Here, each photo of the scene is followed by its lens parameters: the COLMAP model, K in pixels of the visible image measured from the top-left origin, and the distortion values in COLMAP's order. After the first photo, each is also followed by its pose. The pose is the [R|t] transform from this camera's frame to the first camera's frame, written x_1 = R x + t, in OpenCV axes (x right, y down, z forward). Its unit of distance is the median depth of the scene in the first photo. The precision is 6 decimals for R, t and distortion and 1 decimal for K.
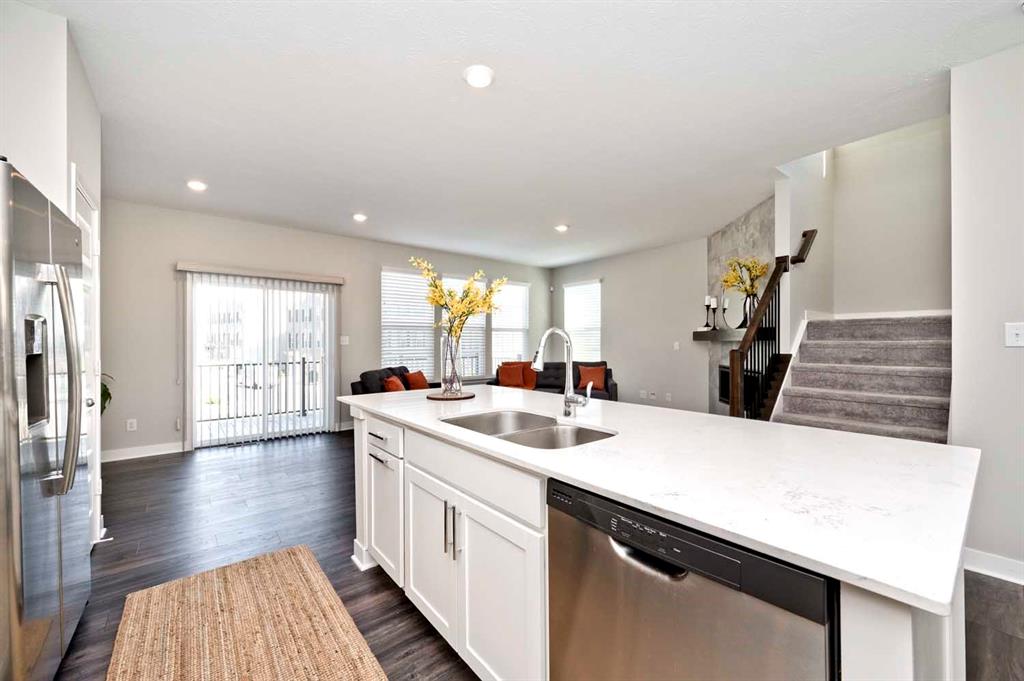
lens RADIAL K [[401.6, 0, 508.6], [0, 401.6, 341.6], [0, 0, 1]] dist [-0.000693, 0.000236]
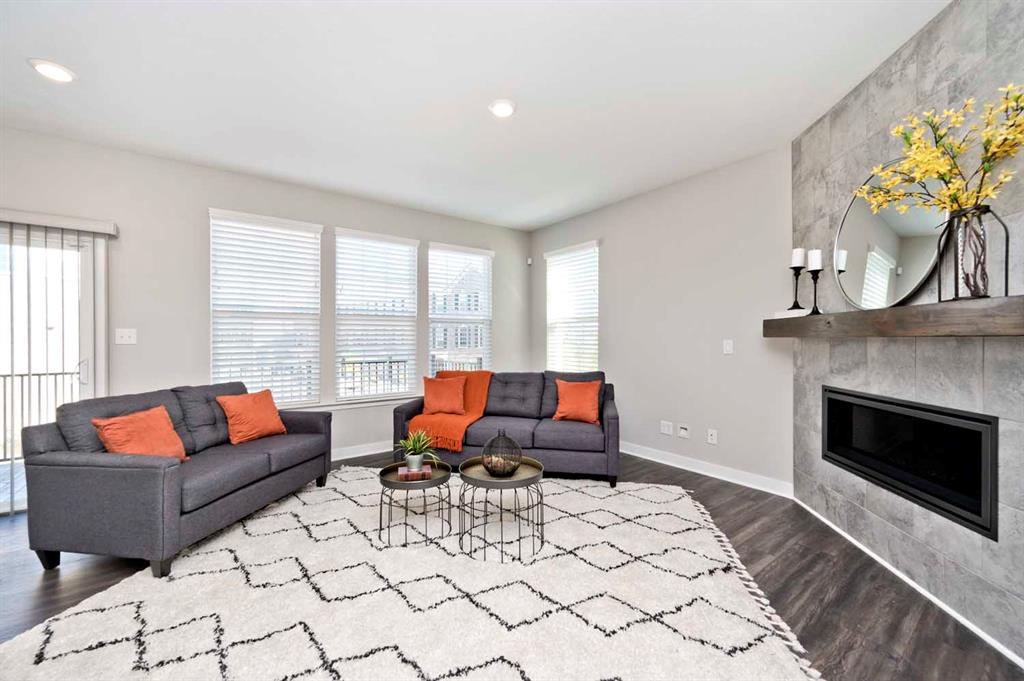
lens RADIAL K [[401.6, 0, 512.7], [0, 401.6, 339.1], [0, 0, 1]] dist [-0.000693, 0.000236]
pose [[0.999341, 0.000958, -0.036282, 0.140520], [-0.000902, 0.999998, 0.001564, -0.000276], [0.036283, -0.001530, 0.999340, 0.435090]]
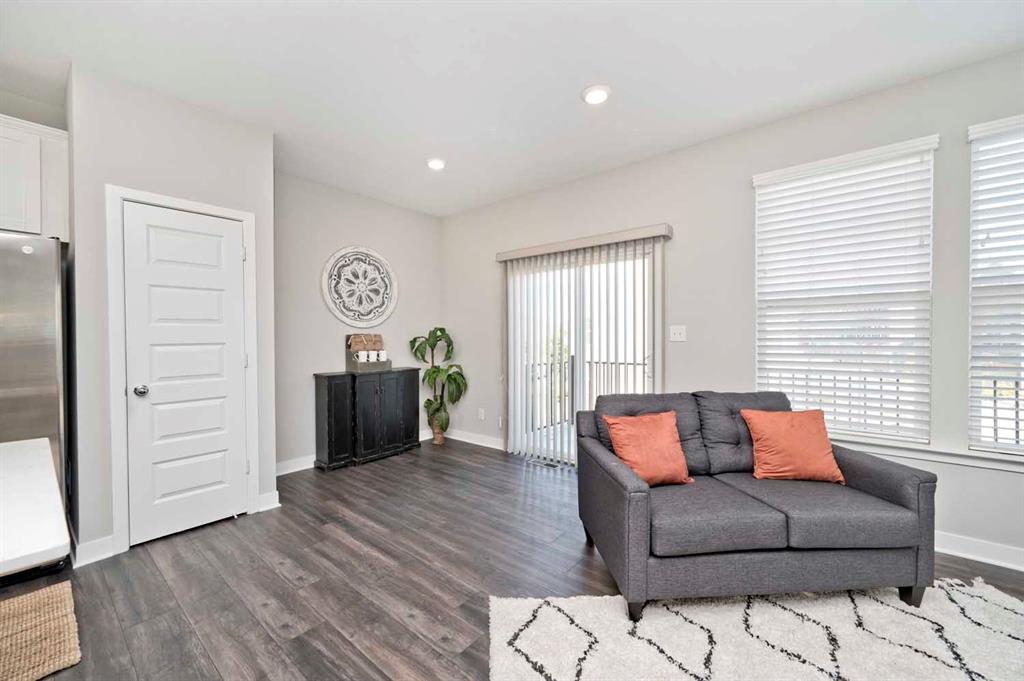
lens RADIAL K [[401.6, 0, 514.2], [0, 401.6, 341.6], [0, 0, 1]] dist [-0.000693, 0.000236]
pose [[0.201874, 0.008183, -0.979377, 0.092259], [0.004176, 0.999949, 0.009216, 0.002398], [0.979403, -0.005951, 0.201830, 0.622572]]
